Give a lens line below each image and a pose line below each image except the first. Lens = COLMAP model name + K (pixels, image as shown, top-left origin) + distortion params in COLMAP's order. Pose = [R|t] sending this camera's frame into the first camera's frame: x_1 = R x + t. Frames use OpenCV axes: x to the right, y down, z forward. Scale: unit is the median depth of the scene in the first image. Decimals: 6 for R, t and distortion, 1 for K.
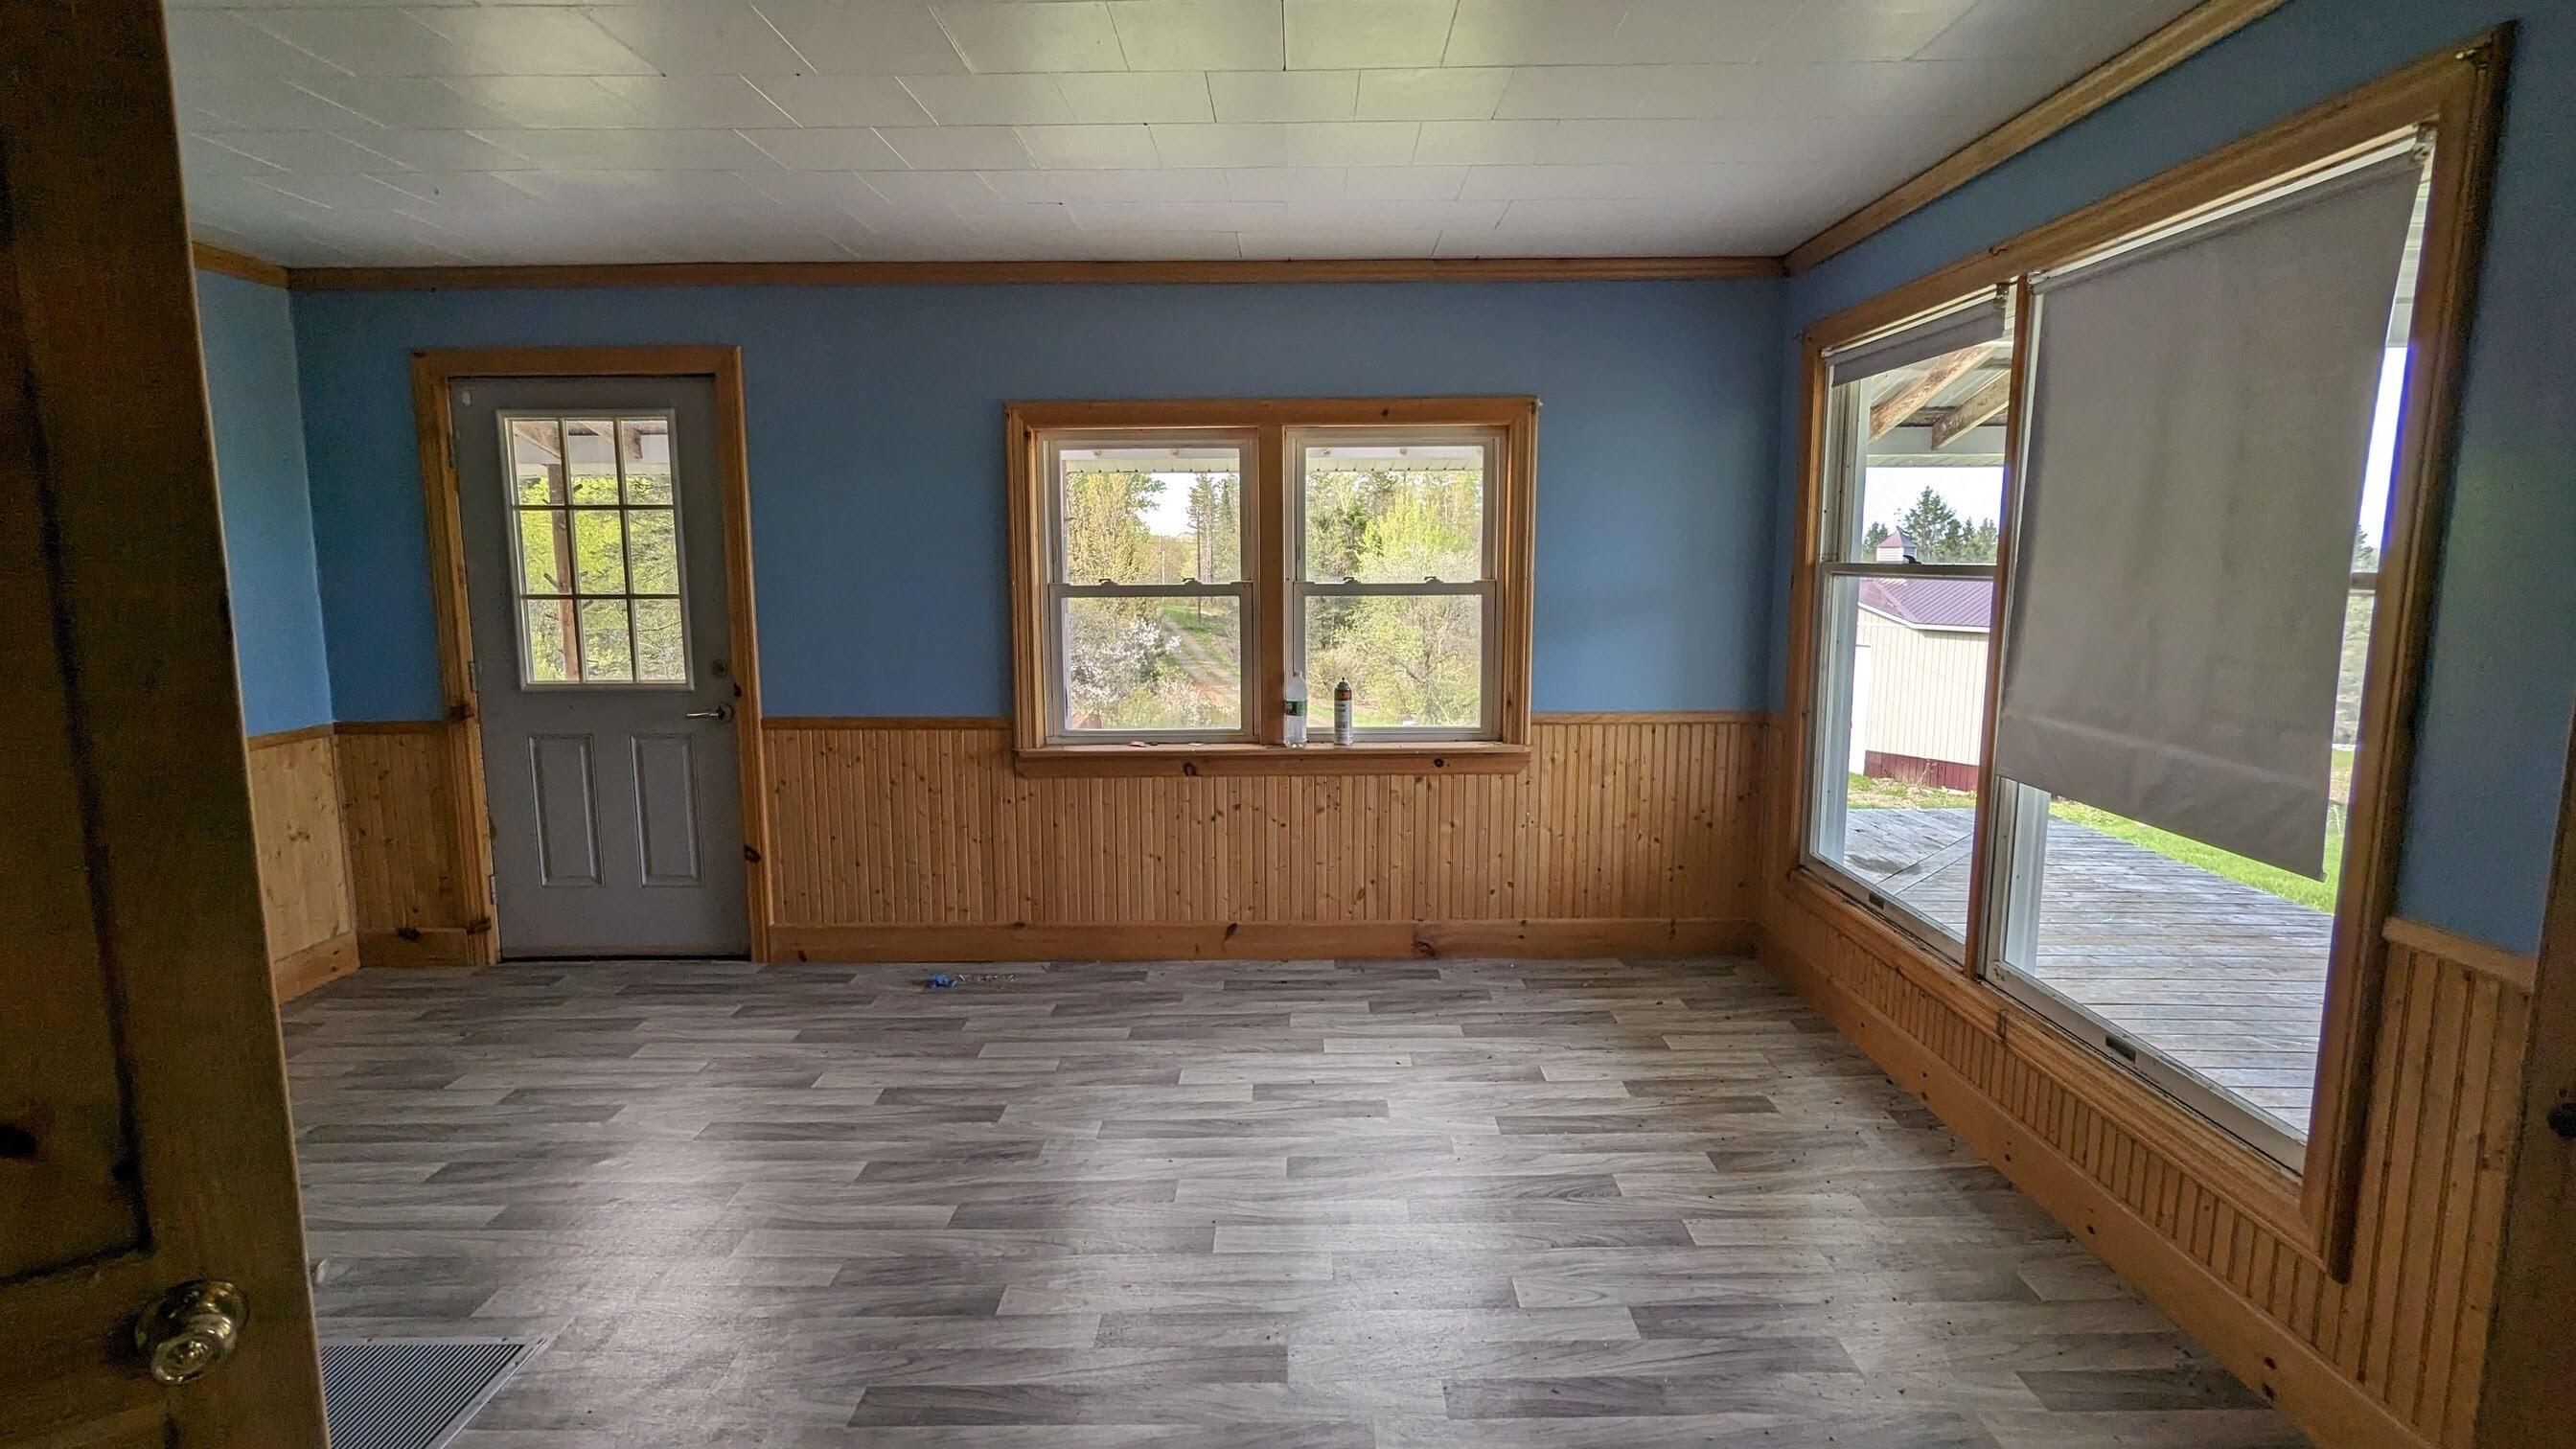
lens RADIAL K [[1218.0, 0, 1299.9], [0, 1218.0, 720.6], [0, 0, 1]] dist [-0.000578, -0.000045]
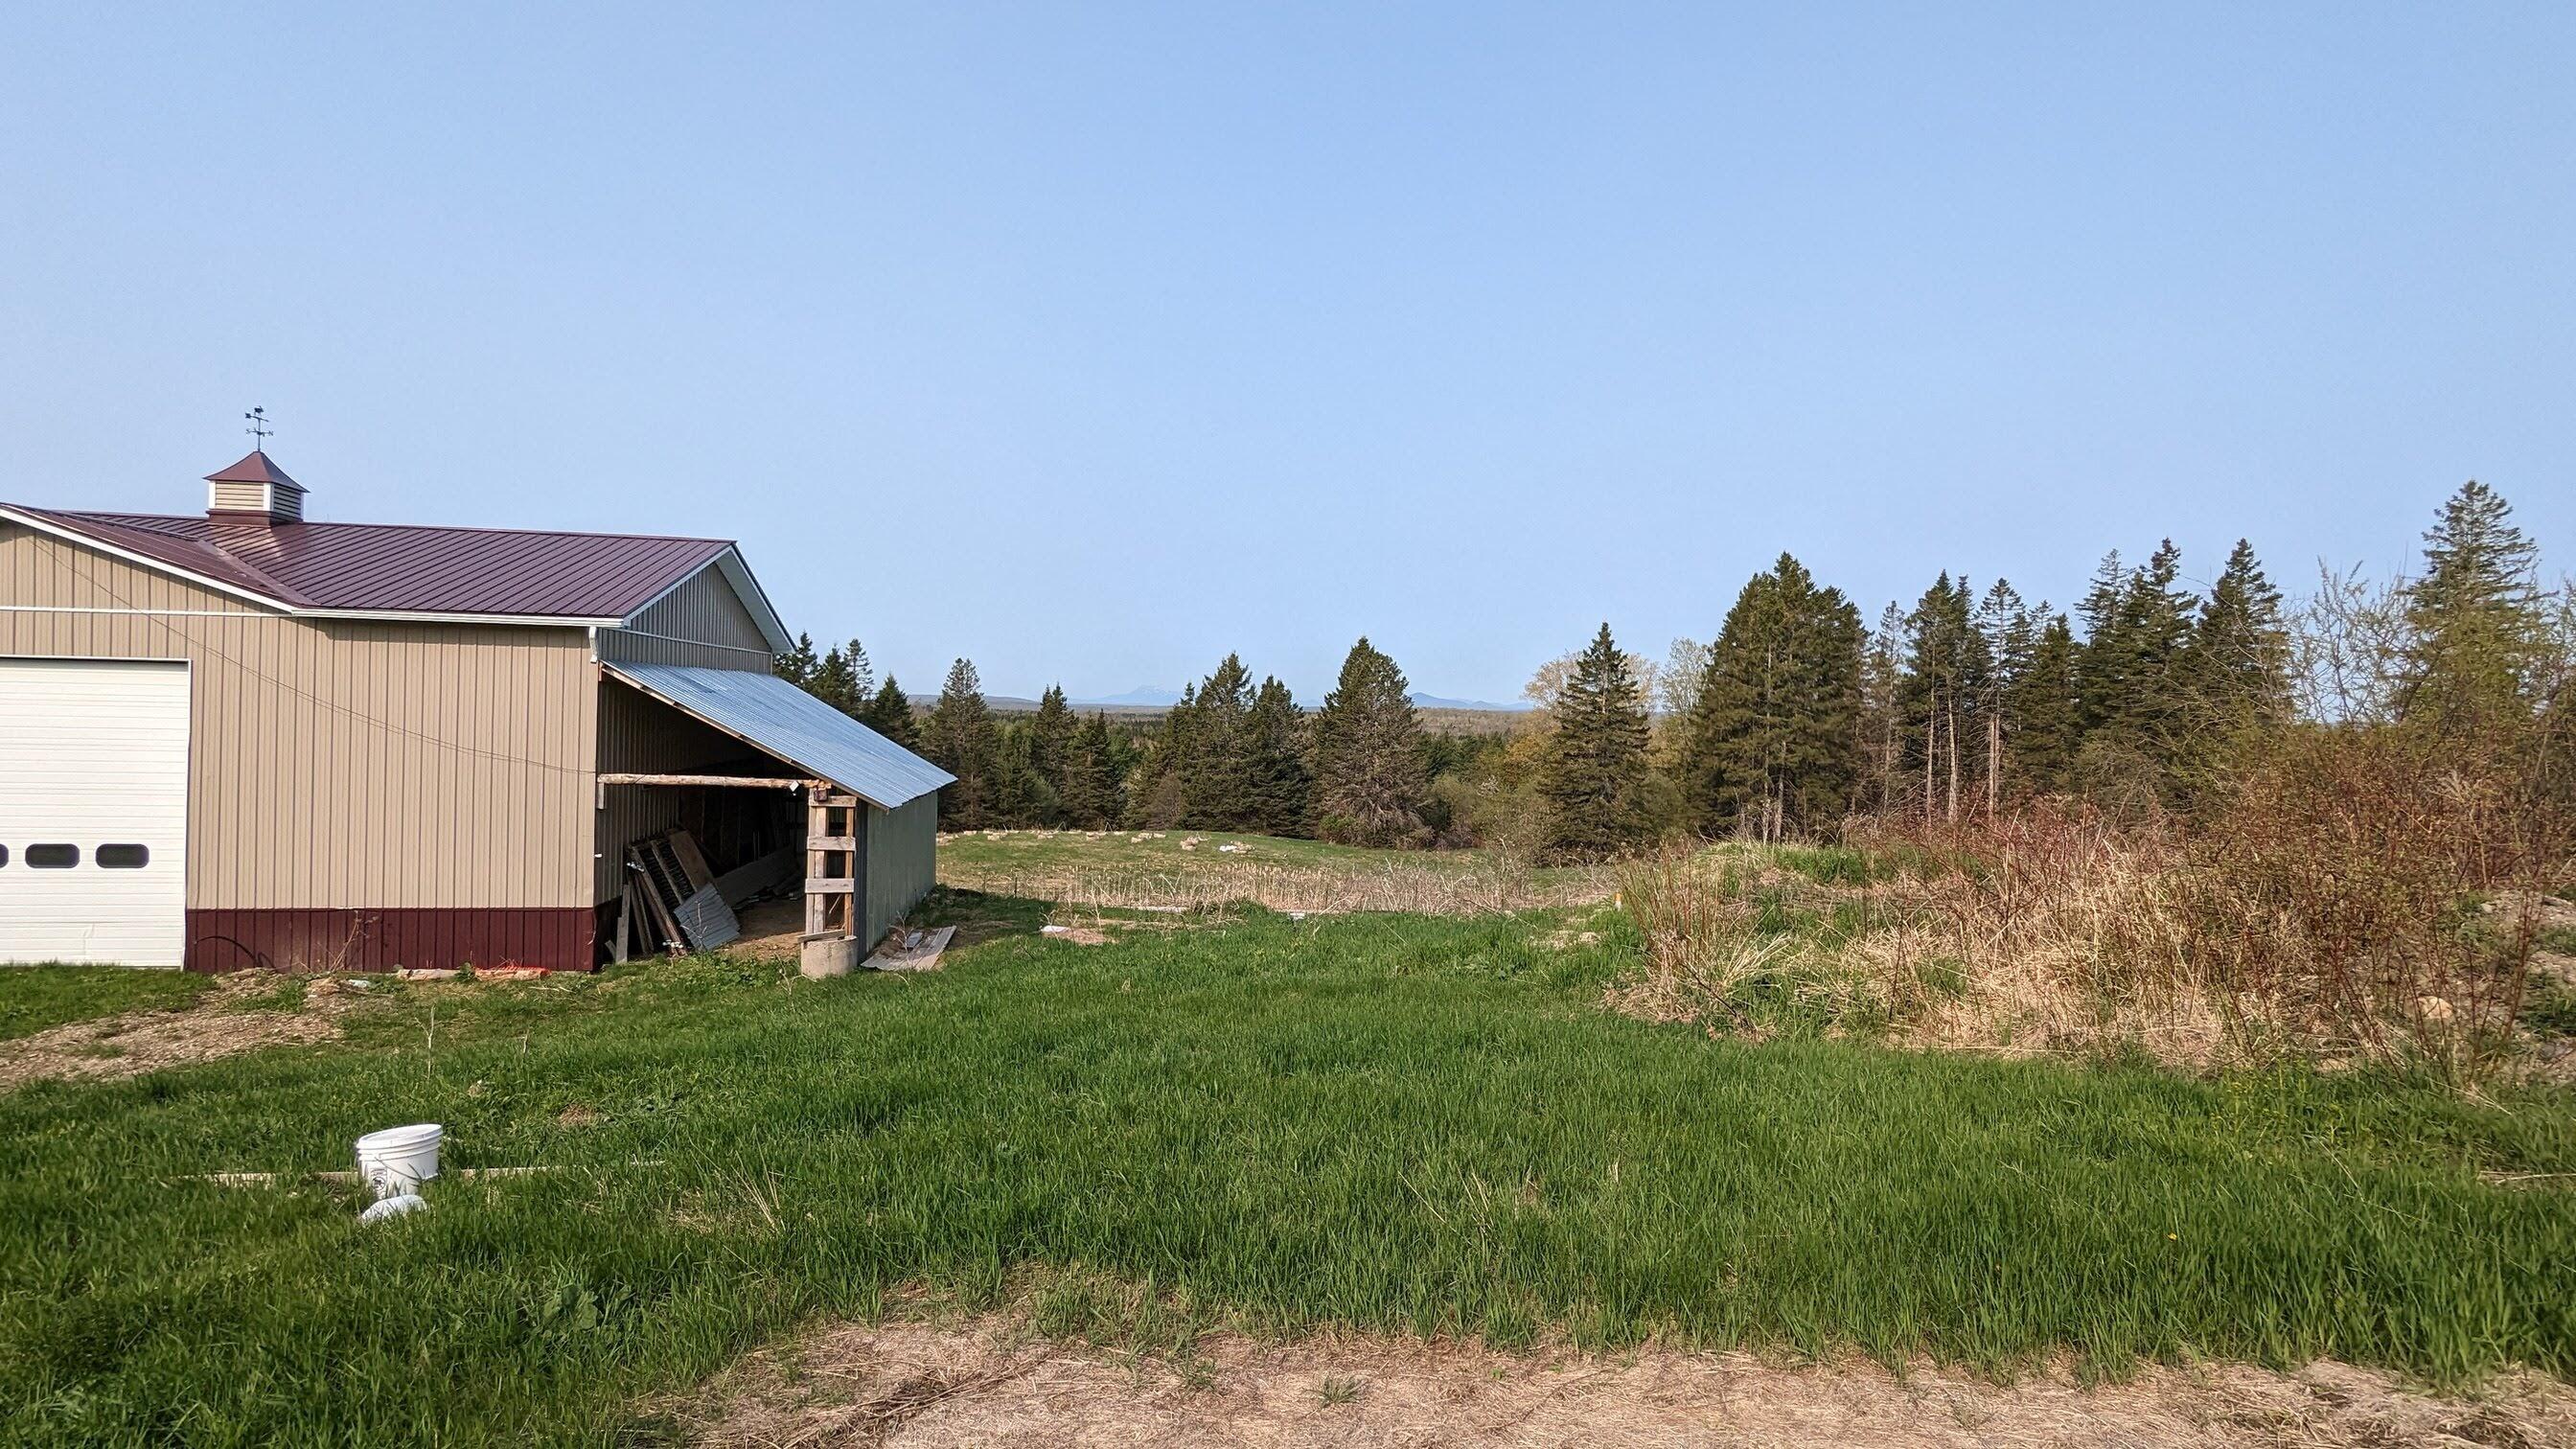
lens RADIAL K [[1218.0, 0, 1299.9], [0, 1218.0, 720.6], [0, 0, 1]] dist [-0.000578, -0.000045]
pose [[0.415473, 0.003517, 0.909599, 2.220561], [0.103117, 0.993364, -0.050941, 0.186233], [-0.903742, 0.114959, 0.412353, 4.337248]]
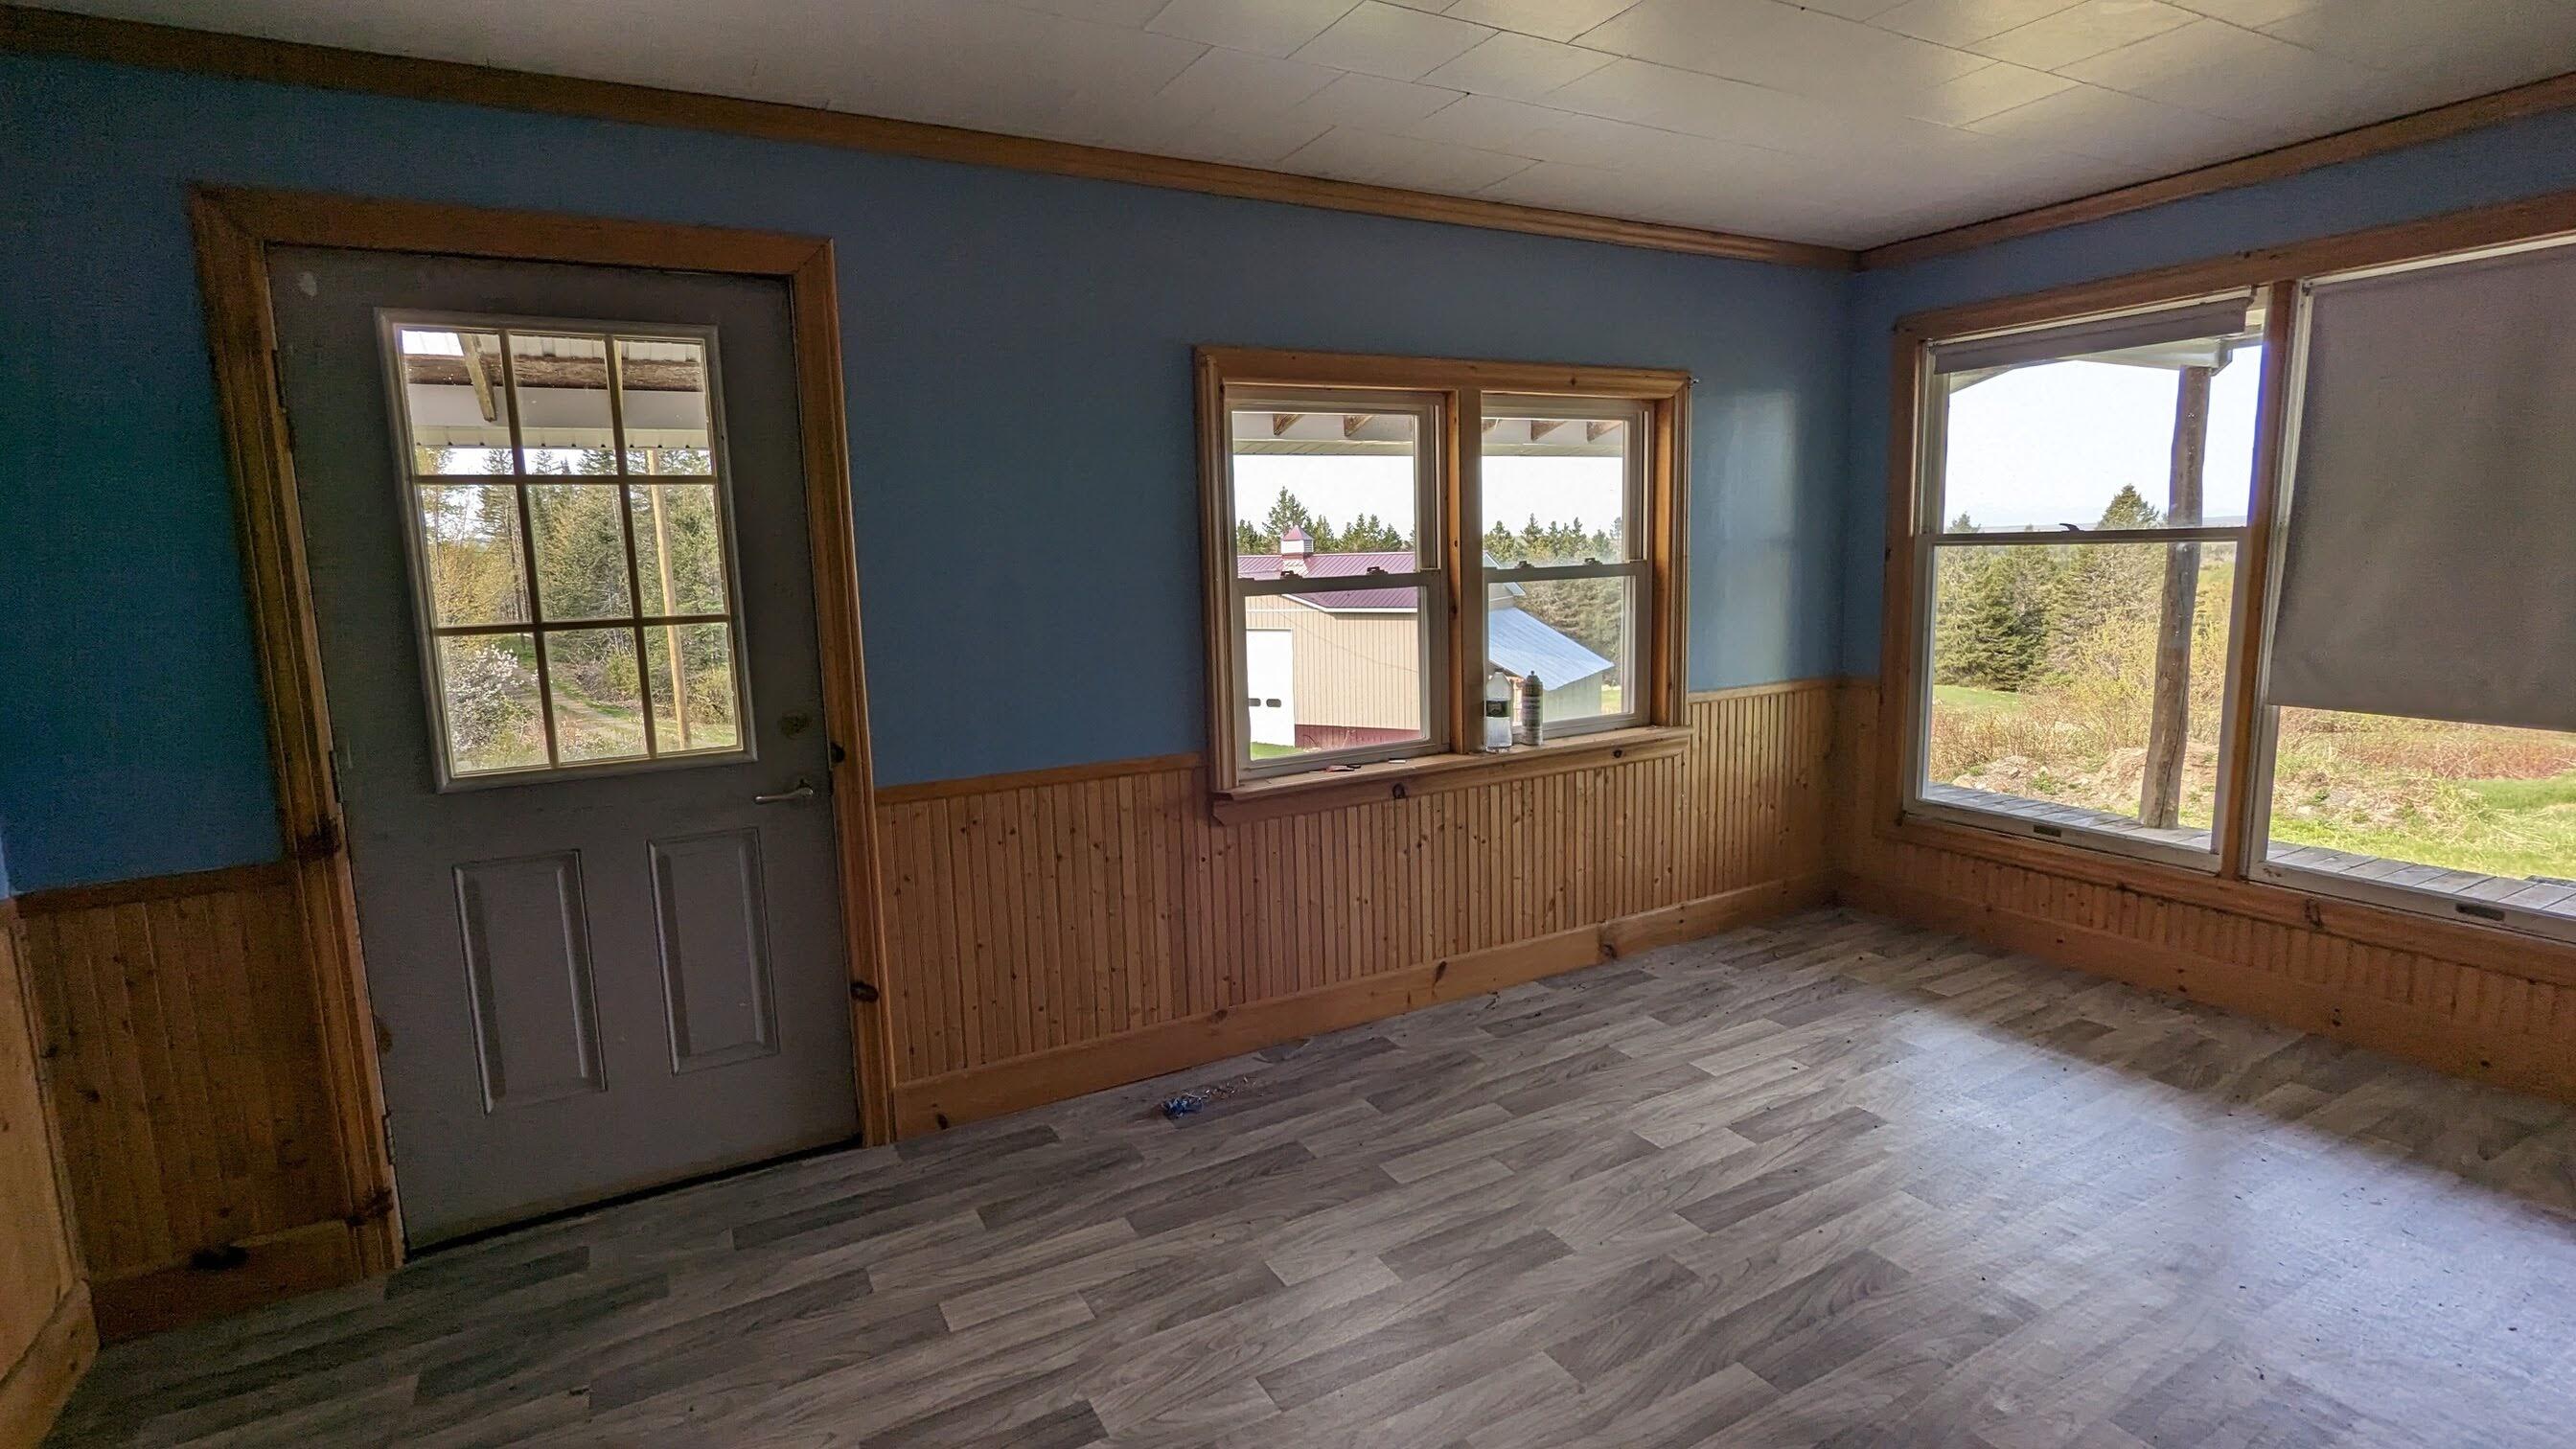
lens RADIAL K [[1218.0, 0, 1299.9], [0, 1218.0, 720.6], [0, 0, 1]] dist [-0.000578, -0.000045]
pose [[0.872951, -0.089594, 0.479509, -0.557336], [0.089880, 0.995700, 0.022414, -0.034782], [-0.479455, 0.023533, 0.877251, 0.285126]]
